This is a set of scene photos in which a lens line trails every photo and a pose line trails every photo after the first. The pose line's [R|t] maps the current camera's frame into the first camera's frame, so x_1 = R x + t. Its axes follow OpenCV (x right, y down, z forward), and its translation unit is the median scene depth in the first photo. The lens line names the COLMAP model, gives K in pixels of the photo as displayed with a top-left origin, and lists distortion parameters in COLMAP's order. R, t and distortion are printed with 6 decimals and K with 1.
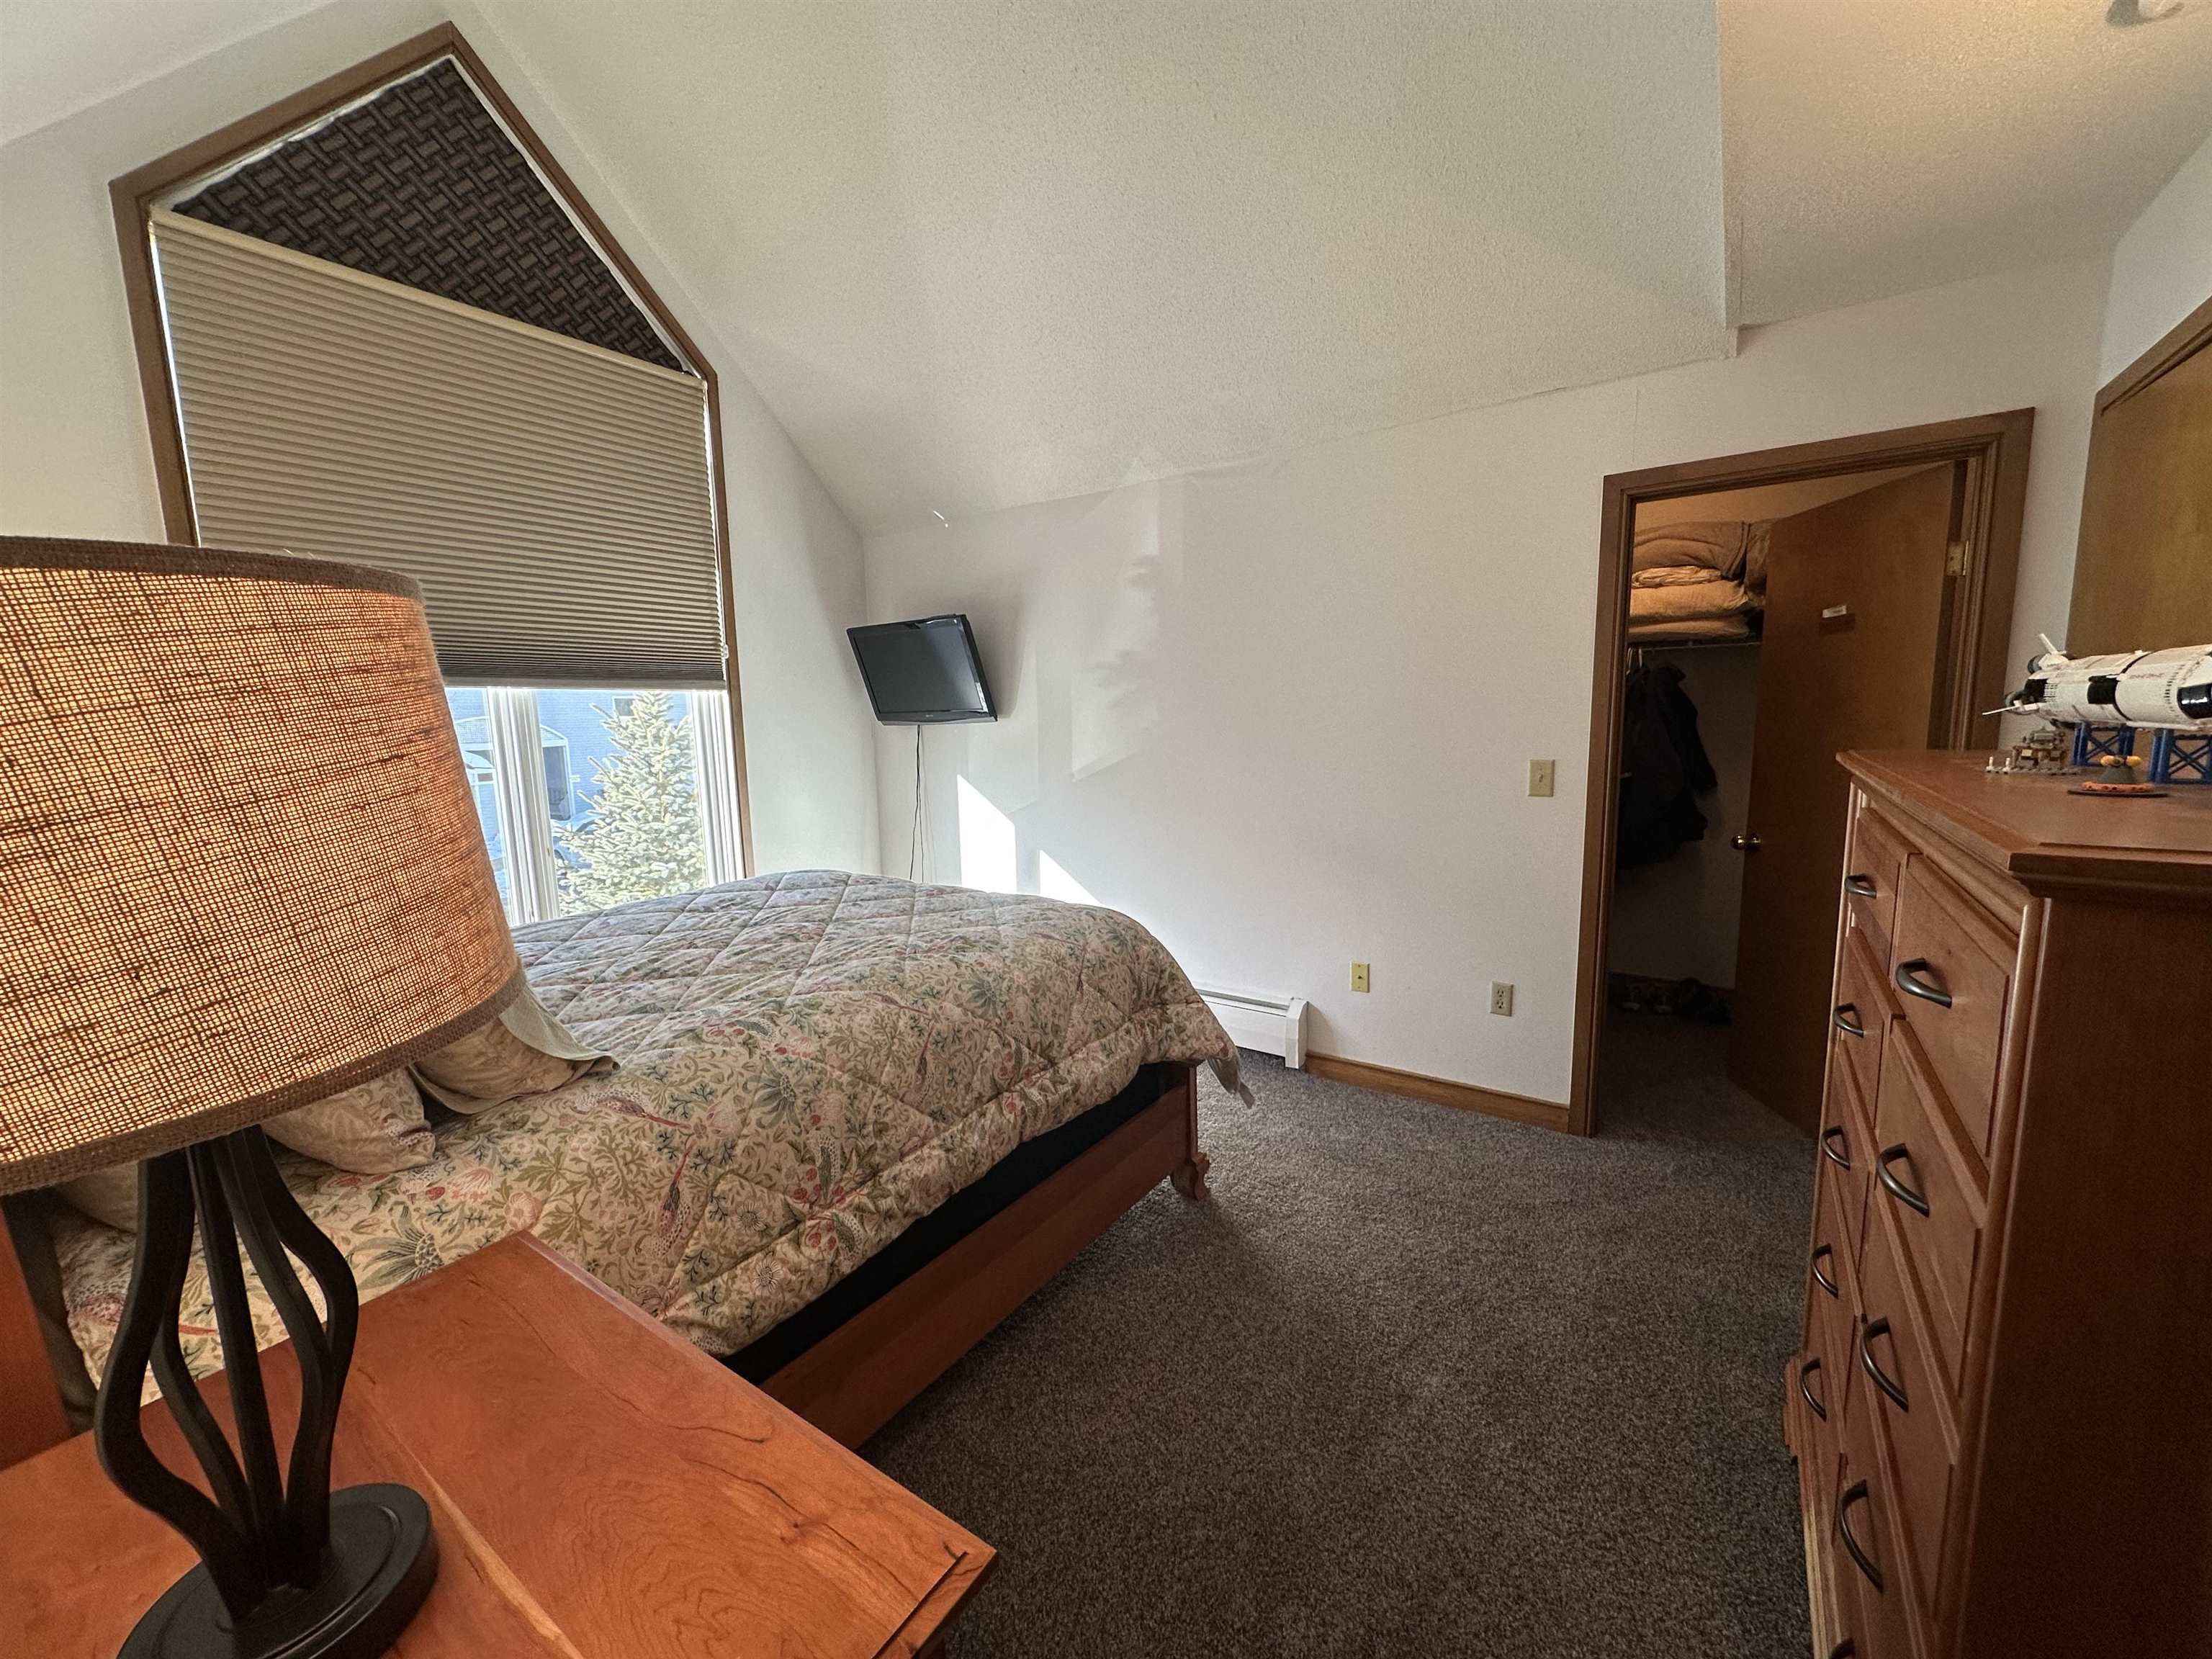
lens RADIAL K [[876.0, 0, 1114.8], [0, 876.0, 839.1], [0, 0, 1]] dist [-0.001211, 0.000678]
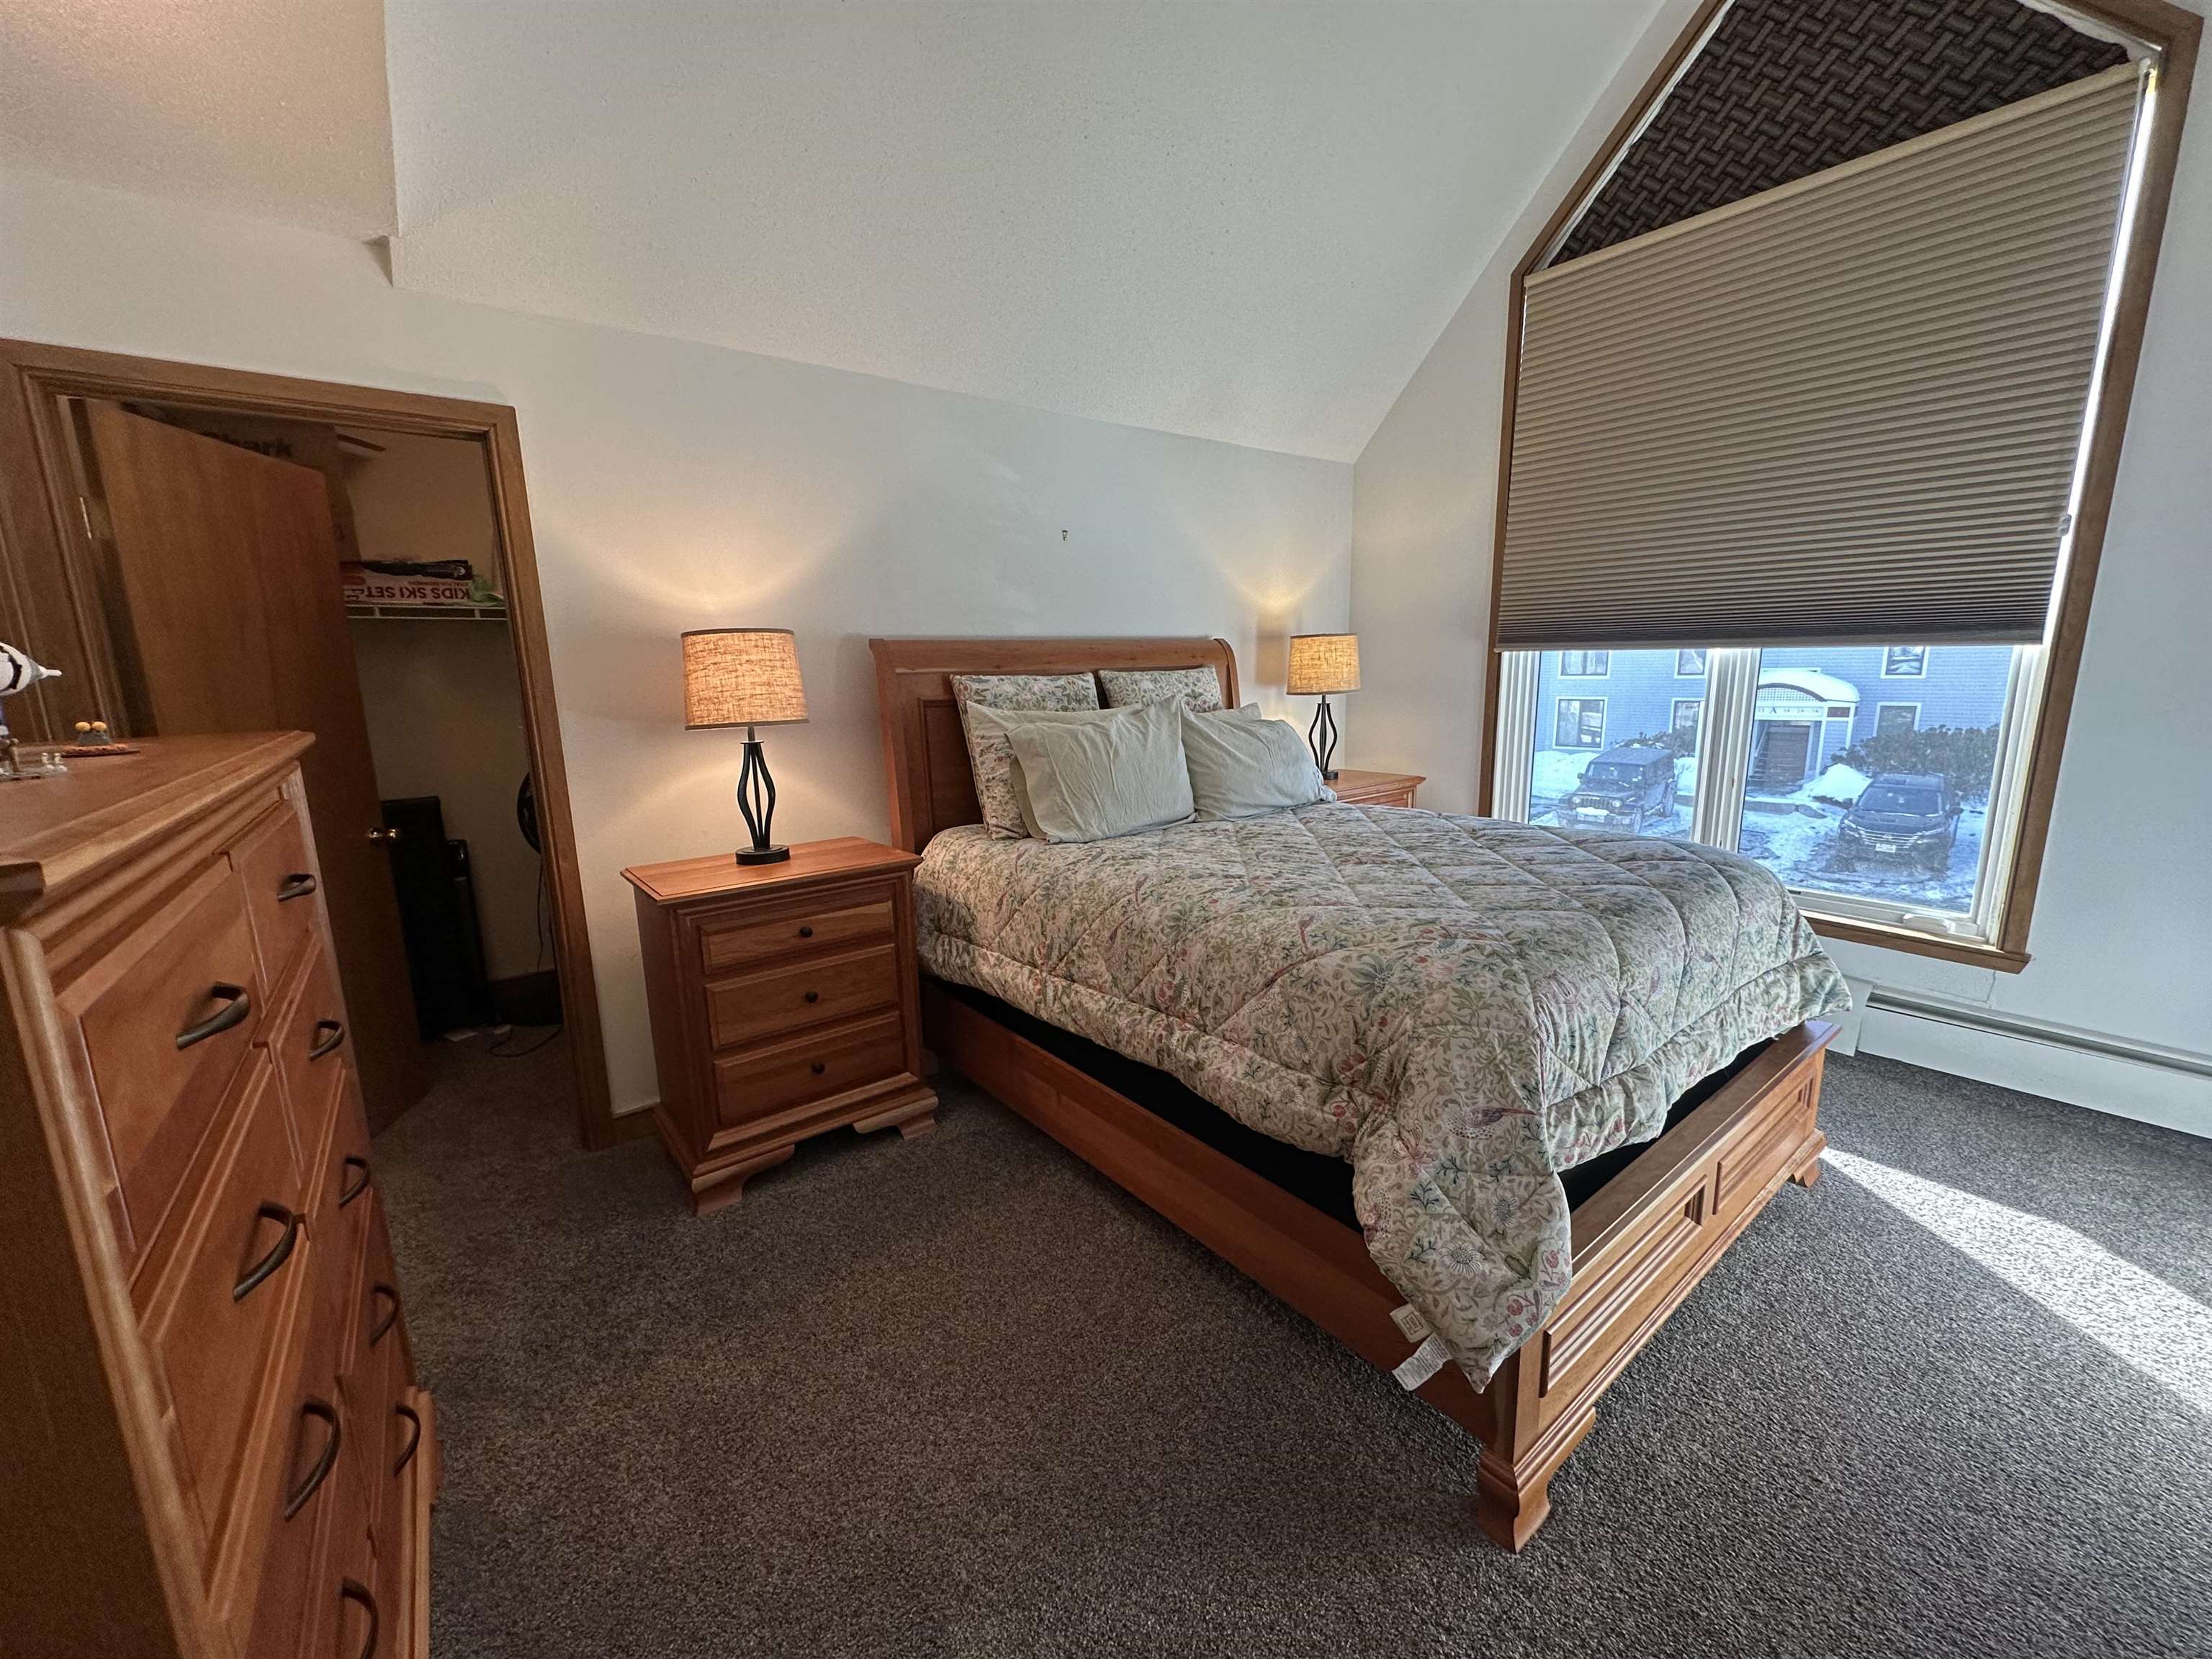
lens RADIAL K [[876.0, 0, 1112.0], [0, 876.0, 823.2], [0, 0, 1]] dist [-0.001211, 0.000678]
pose [[-0.297987, 0.203482, -0.932630, 0.830438], [-0.104358, 0.964215, 0.243717, -0.183323], [0.948848, 0.169952, -0.266088, 1.179775]]
